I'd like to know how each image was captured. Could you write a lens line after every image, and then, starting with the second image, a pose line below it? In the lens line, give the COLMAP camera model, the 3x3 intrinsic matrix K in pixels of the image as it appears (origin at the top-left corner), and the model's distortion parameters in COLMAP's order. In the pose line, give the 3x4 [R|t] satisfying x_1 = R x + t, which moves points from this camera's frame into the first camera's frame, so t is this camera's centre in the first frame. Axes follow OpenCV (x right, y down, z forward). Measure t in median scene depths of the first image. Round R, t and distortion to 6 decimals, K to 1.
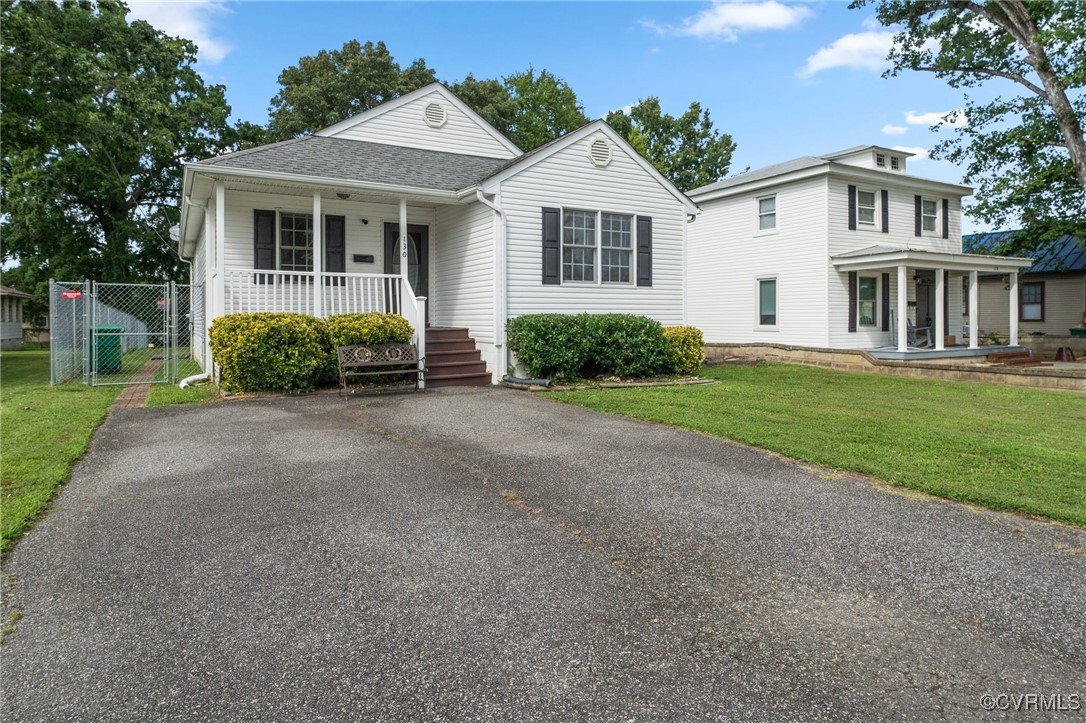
lens RADIAL K [[639.9, 0, 545.4], [0, 639.9, 320.1], [0, 0, 1]] dist [0.000236, -0.000448]
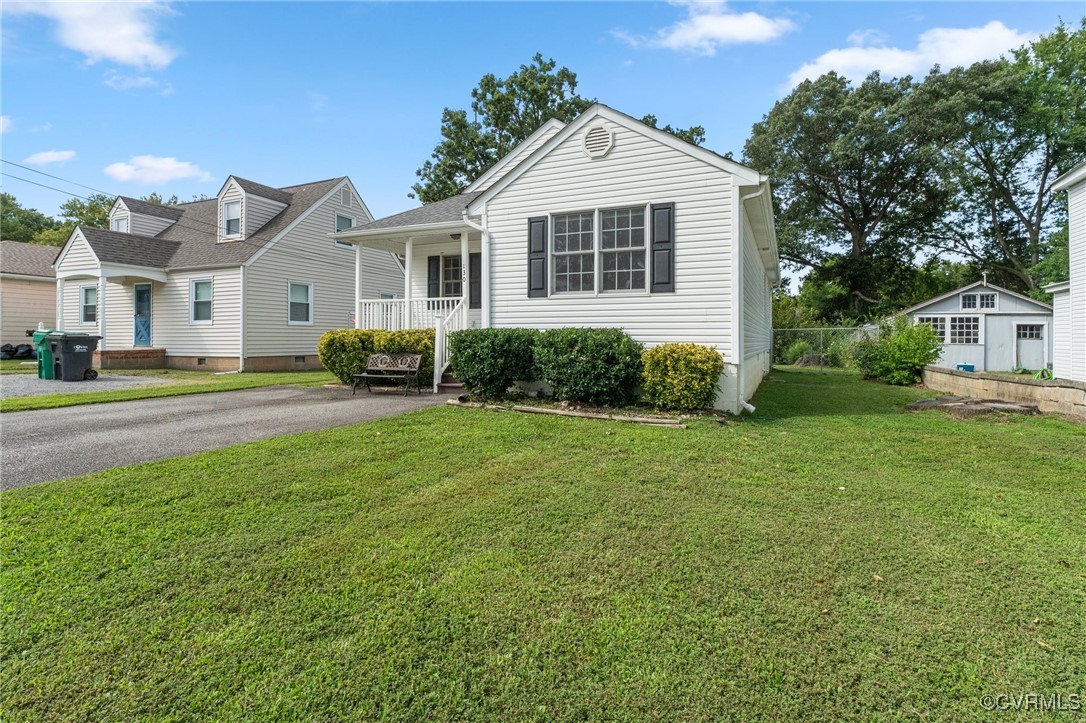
lens RADIAL K [[527.4, 0, 548.5], [0, 527.4, 334.7], [0, 0, 1]] dist [-0.001767, -0.000100]
pose [[0.583035, -0.001987, -0.812444, 0.625780], [-0.009223, 0.999916, -0.009065, 0.006113], [0.812394, 0.012778, 0.582968, 0.533711]]
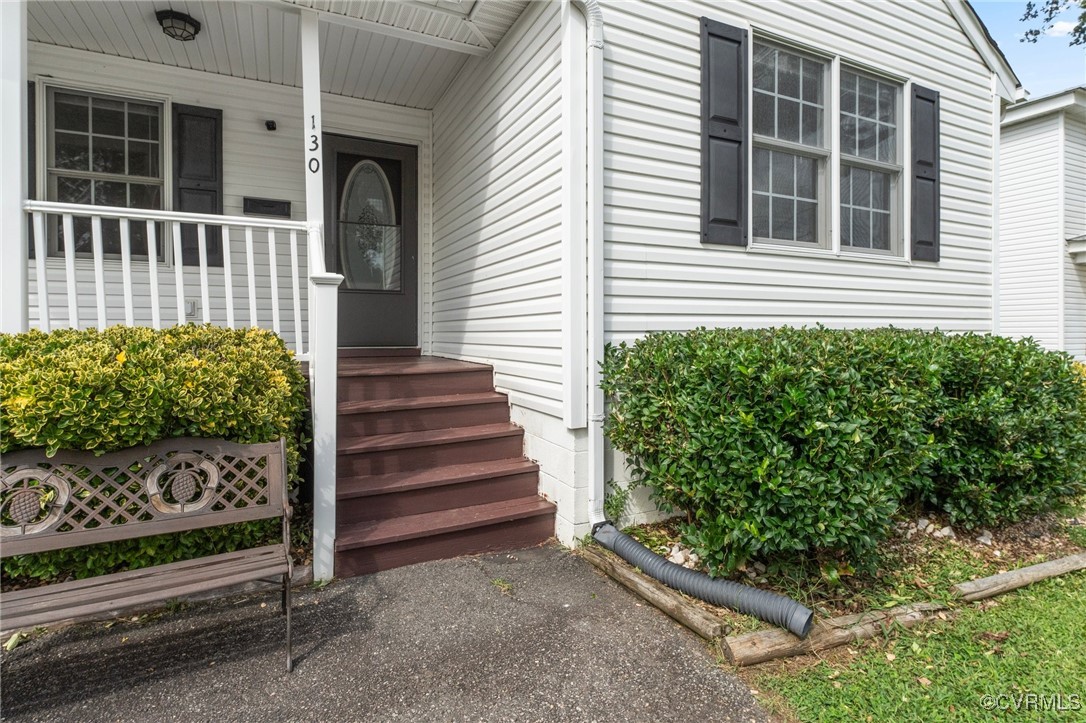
lens RADIAL K [[554.9, 0, 548.1], [0, 554.9, 332.3], [0, 0, 1]] dist [-0.001575, -0.000396]
pose [[0.997803, 0.000519, -0.066245, -0.064048], [-0.000672, 0.999997, -0.002279, -0.007160], [0.066244, 0.002319, 0.997801, 0.661425]]
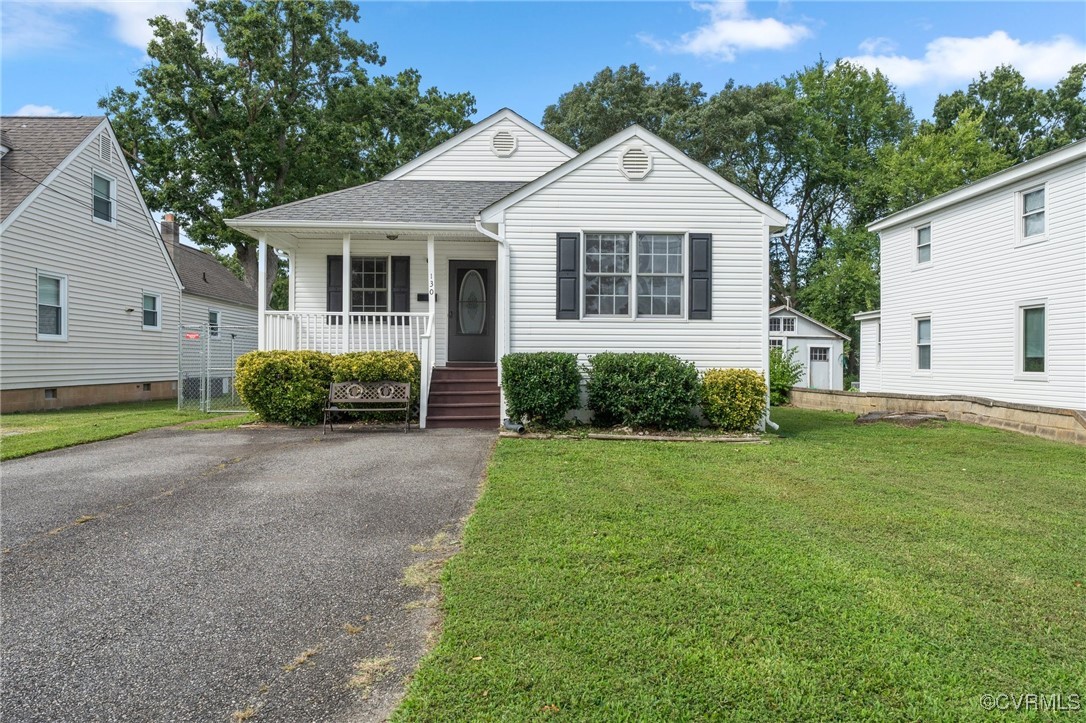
lens RADIAL K [[707.9, 0, 543.0], [0, 707.9, 361.5], [0, 0, 1]] dist [0.002525, 0.000826]
pose [[0.884807, 0.007487, -0.465898, 0.416717], [-0.009118, 0.999958, -0.001247, 0.003816], [0.465868, 0.005351, 0.884838, 0.112571]]
